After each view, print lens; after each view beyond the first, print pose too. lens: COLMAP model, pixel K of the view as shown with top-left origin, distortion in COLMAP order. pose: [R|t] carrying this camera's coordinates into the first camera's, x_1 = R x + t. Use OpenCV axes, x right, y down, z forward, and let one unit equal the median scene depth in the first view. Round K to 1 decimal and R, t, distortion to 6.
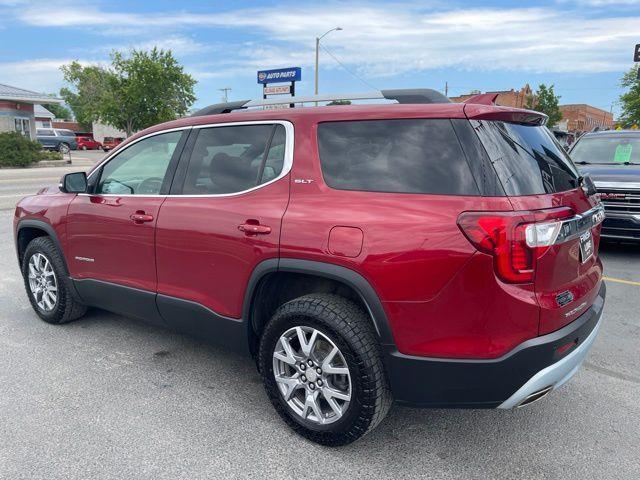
lens RADIAL K [[487.1, 0, 323.7], [0, 487.1, 240.2], [0, 0, 1]] dist [0.071511, -0.097206]
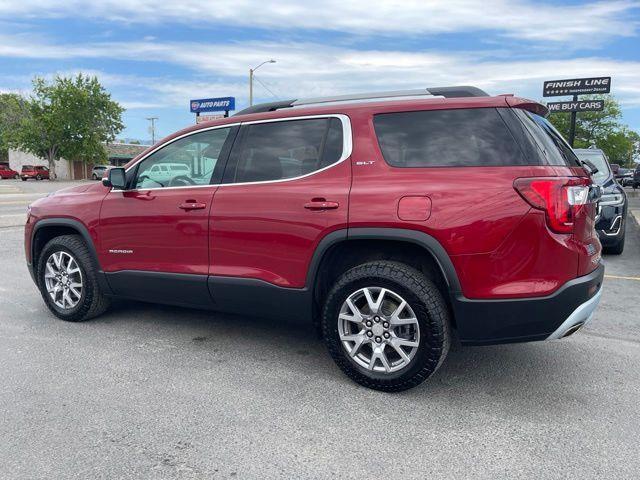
lens RADIAL K [[487.1, 0, 317.2], [0, 487.1, 240.2], [0, 0, 1]] dist [0.071511, -0.097206]
pose [[0.990770, -0.018542, 0.134283, -0.300786], [0.026760, 0.997860, -0.059654, 0.123601], [-0.132890, 0.062696, 0.989146, -0.121745]]
